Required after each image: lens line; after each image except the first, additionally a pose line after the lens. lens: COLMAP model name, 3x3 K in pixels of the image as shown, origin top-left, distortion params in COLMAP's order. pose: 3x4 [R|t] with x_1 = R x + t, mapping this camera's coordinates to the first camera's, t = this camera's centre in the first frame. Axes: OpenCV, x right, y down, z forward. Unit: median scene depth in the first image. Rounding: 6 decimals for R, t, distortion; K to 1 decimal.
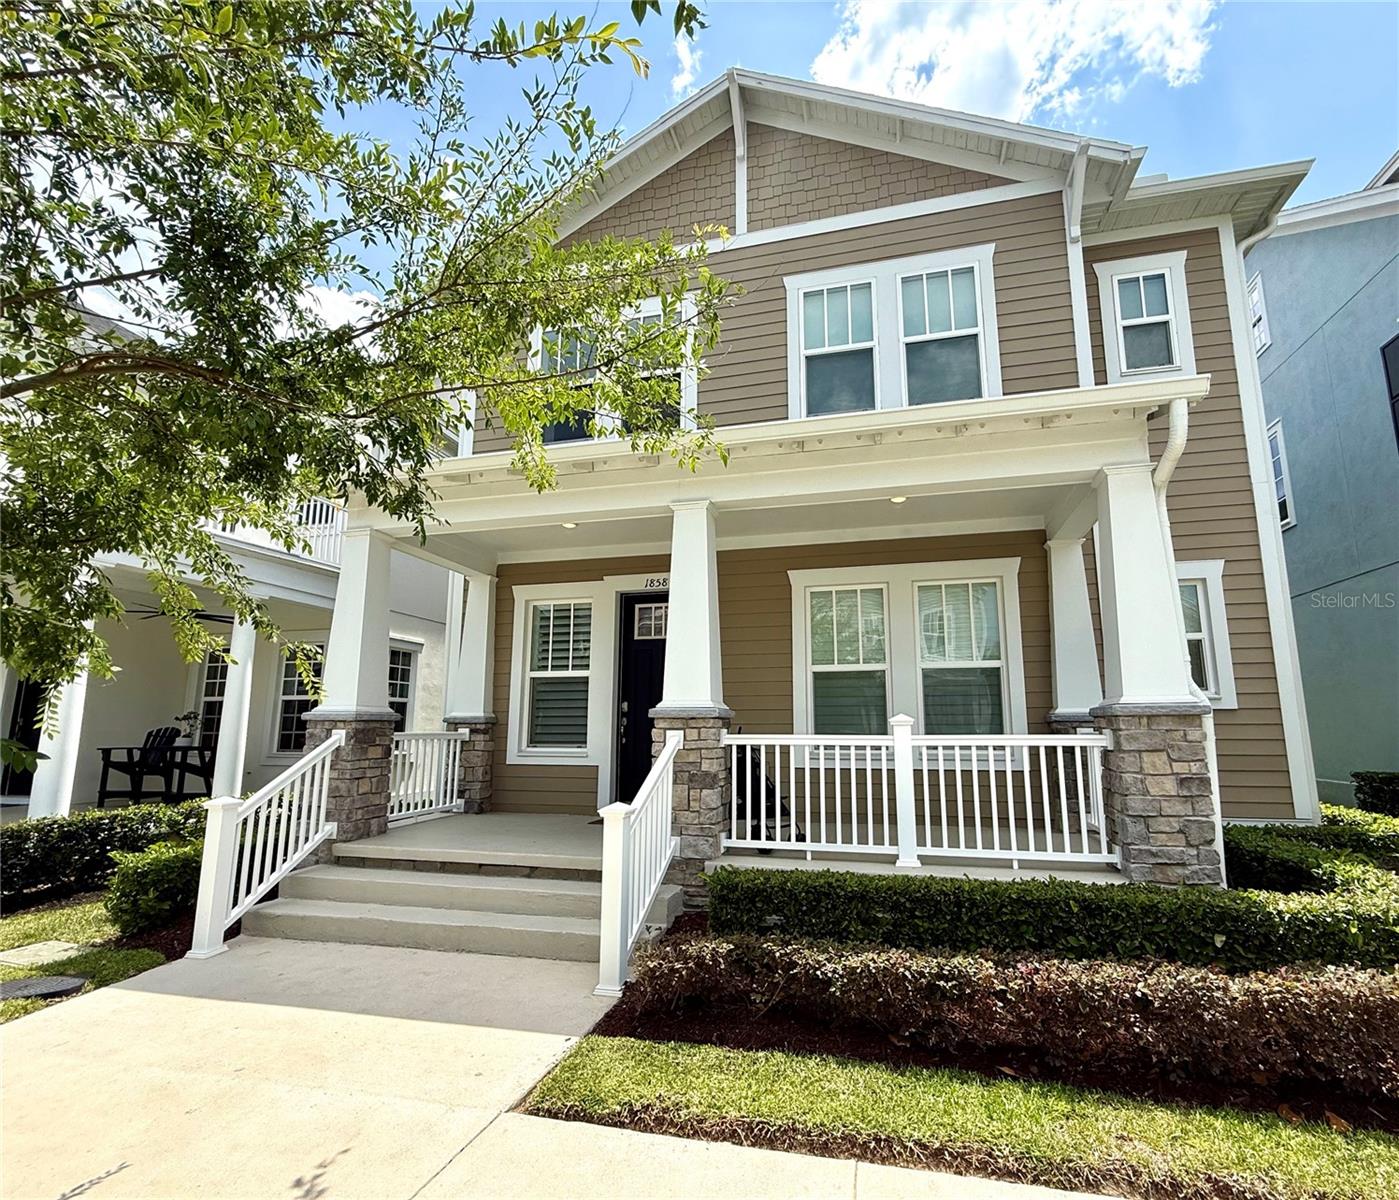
lens RADIAL K [[717.7, 0, 701.3], [0, 717.7, 602.0], [0, 0, 1]] dist [0.020177, 0.000543]
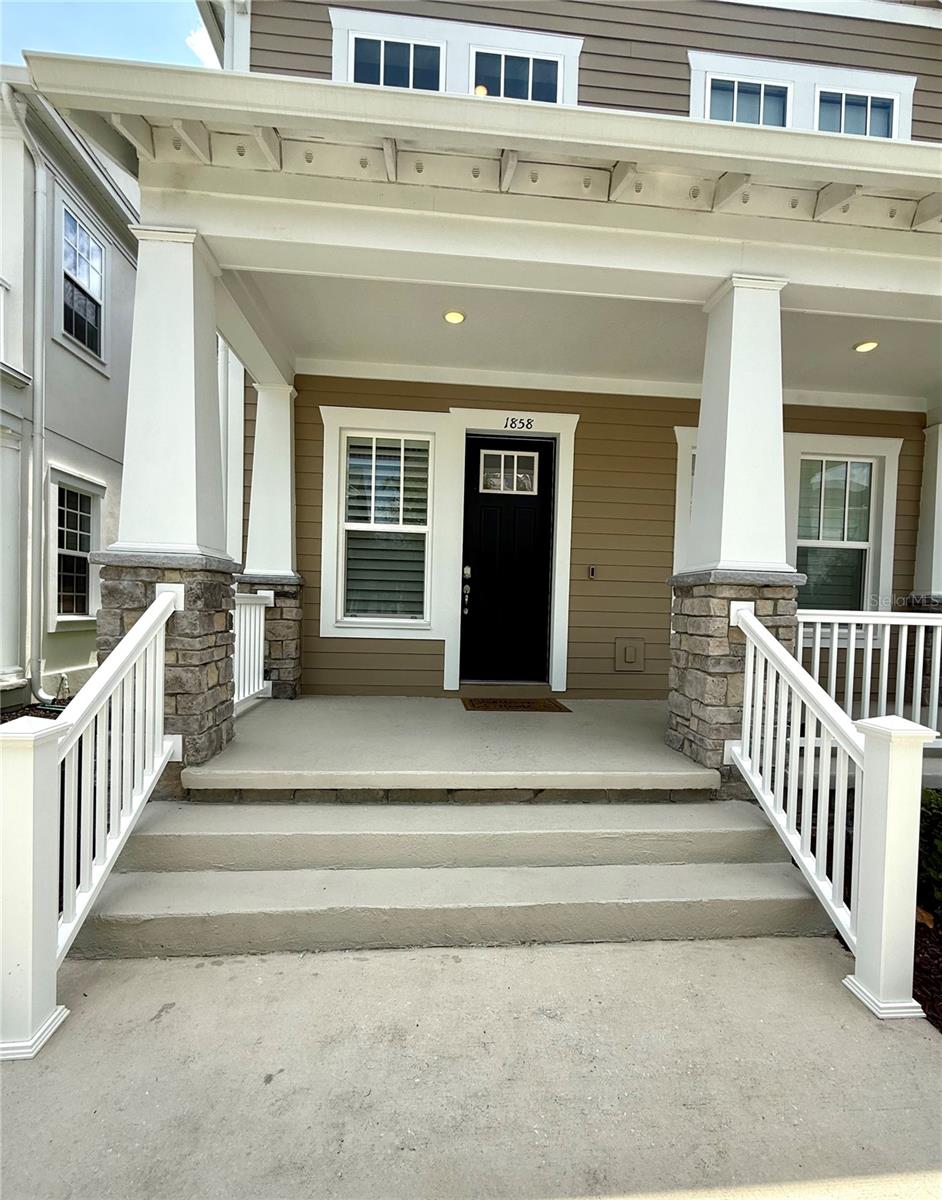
lens RADIAL K [[560.9, 0, 472.6], [0, 560.9, 621.0], [0, 0, 1]] dist [0.002179, 0.000452]
pose [[0.938464, 0.015383, 0.345035, -0.332955], [-0.086135, 0.977866, 0.190681, 0.076809], [-0.334465, -0.208666, 0.919017, 0.384778]]
